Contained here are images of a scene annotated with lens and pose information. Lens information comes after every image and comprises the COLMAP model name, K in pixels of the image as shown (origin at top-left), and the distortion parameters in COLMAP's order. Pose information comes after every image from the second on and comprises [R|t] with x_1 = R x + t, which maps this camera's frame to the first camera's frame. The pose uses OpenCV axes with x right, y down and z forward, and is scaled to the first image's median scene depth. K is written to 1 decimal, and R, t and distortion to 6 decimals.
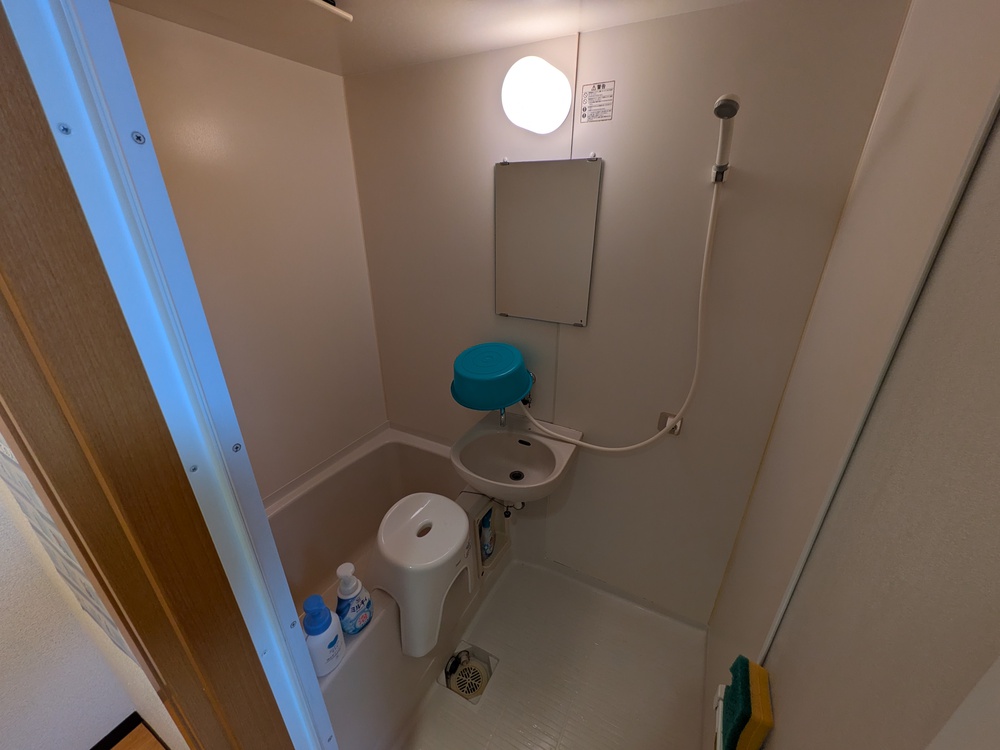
lens RADIAL K [[398.4, 0, 498.6], [0, 398.4, 377.9], [0, 0, 1]] dist [0.000557, 0.001085]
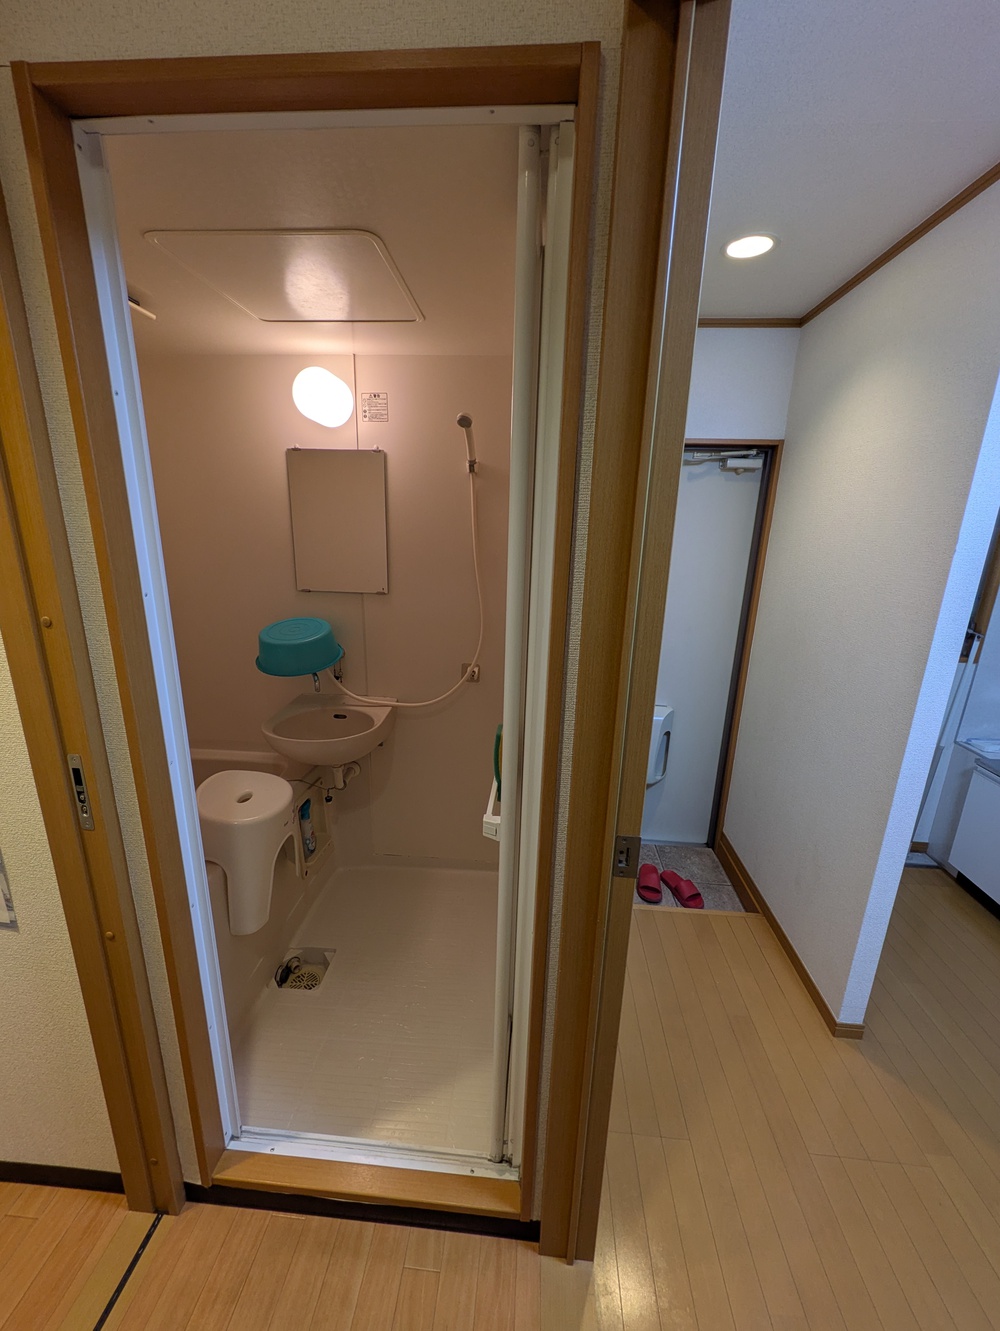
lens RADIAL K [[528.0, 0, 501.3], [0, 528.0, 665.4], [0, 0, 1]] dist [0.003083, -0.000063]
pose [[0.912945, -0.082635, 0.399629, -0.094348], [0.140432, 0.983090, -0.117531, 0.279323], [-0.383159, 0.163420, 0.909111, -0.414363]]
